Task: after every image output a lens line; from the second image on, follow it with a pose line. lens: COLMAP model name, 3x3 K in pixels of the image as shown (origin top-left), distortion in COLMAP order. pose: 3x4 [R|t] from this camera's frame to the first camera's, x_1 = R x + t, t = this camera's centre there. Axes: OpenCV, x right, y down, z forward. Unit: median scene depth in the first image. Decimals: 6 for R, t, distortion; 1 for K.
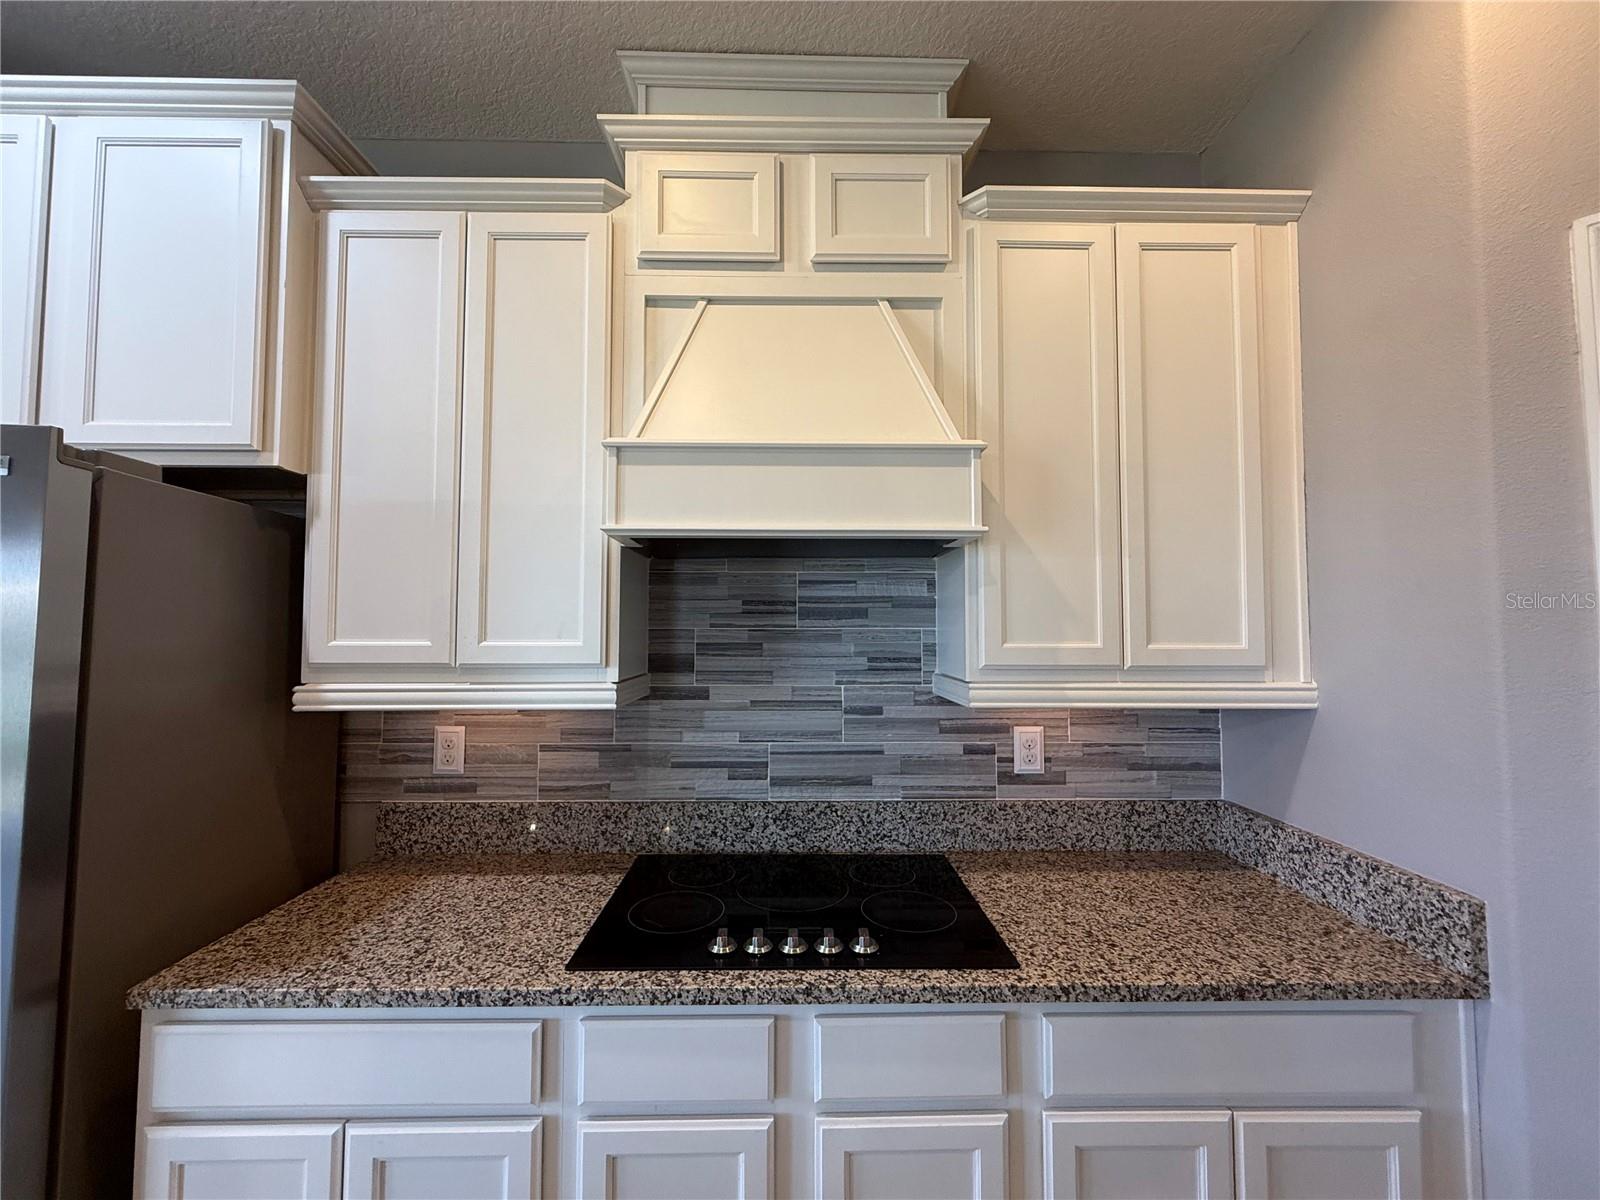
lens RADIAL K [[640.4, 0, 799.8], [0, 640.4, 599.0], [0, 0, 1]] dist [0.000124, -0.000012]
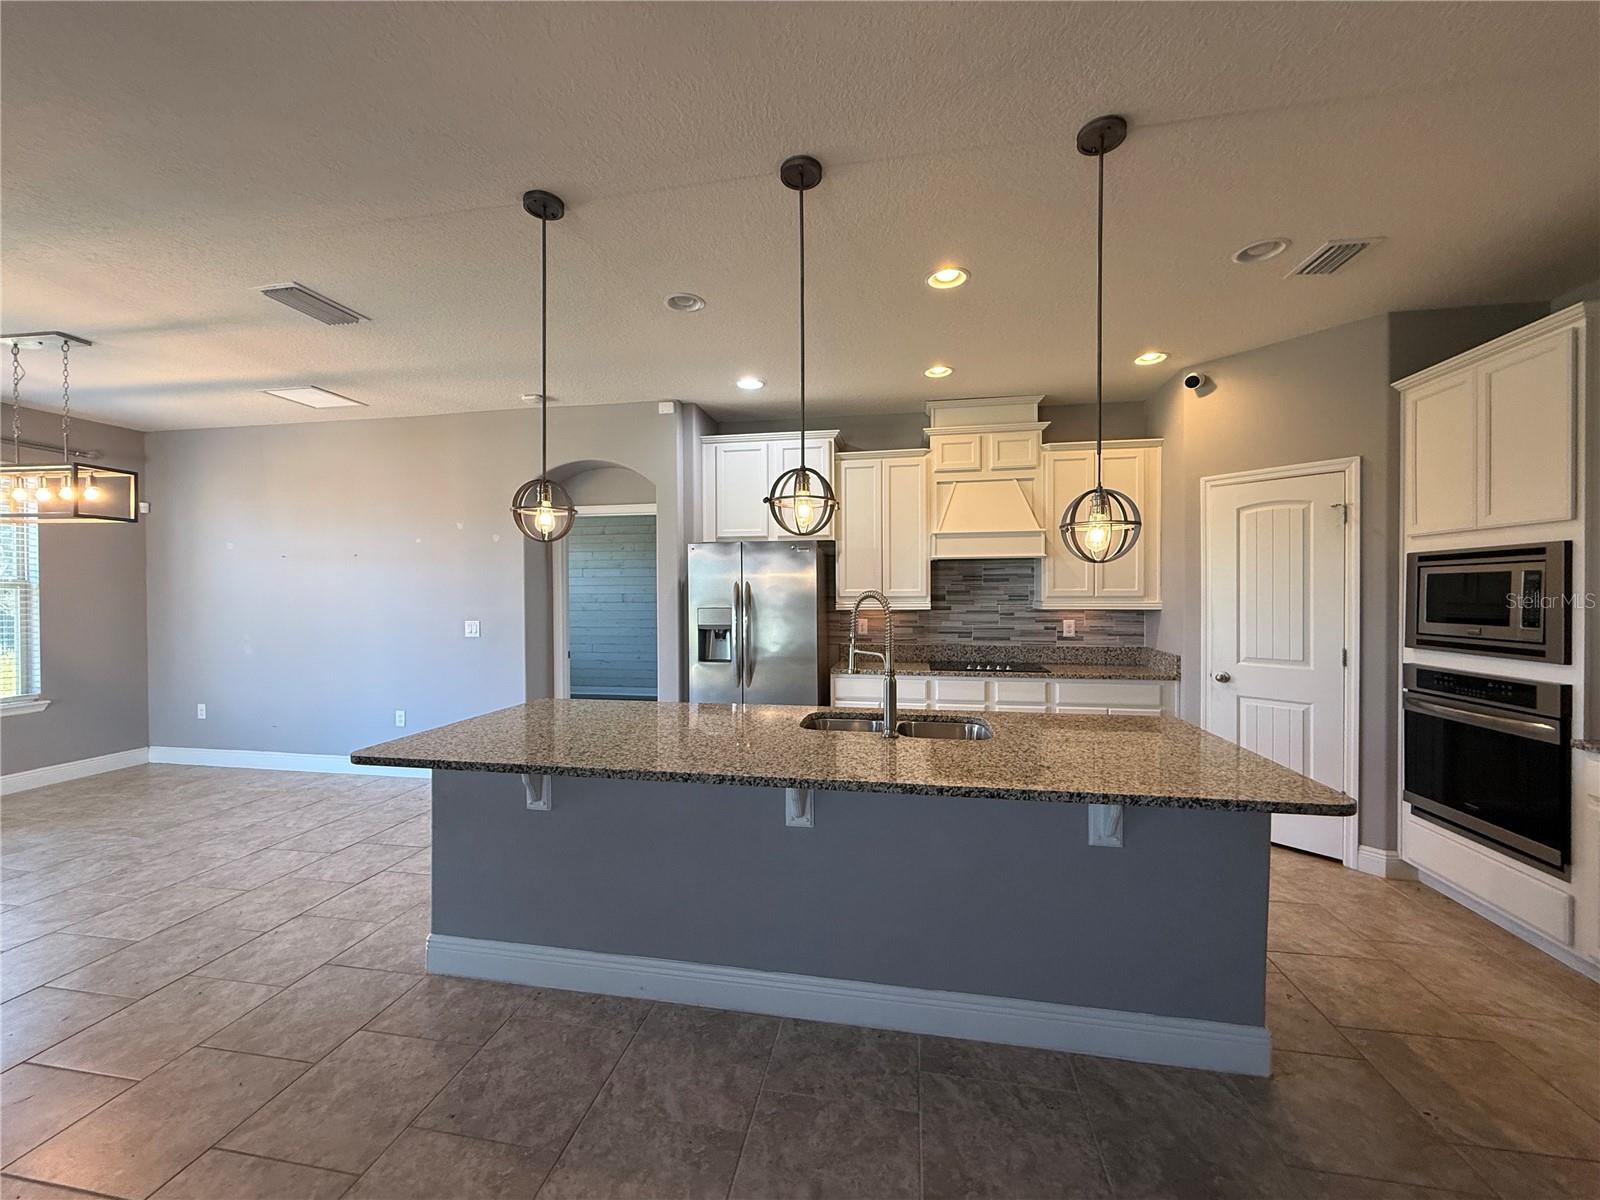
lens RADIAL K [[640.4, 0, 794.9], [0, 640.4, 600.5], [0, 0, 1]] dist [0.000124, -0.000012]
pose [[0.979761, -0.002536, -0.200155, -0.289634], [0.013947, 0.998355, 0.055621, -0.065695], [0.199684, -0.057286, 0.978184, -2.241615]]
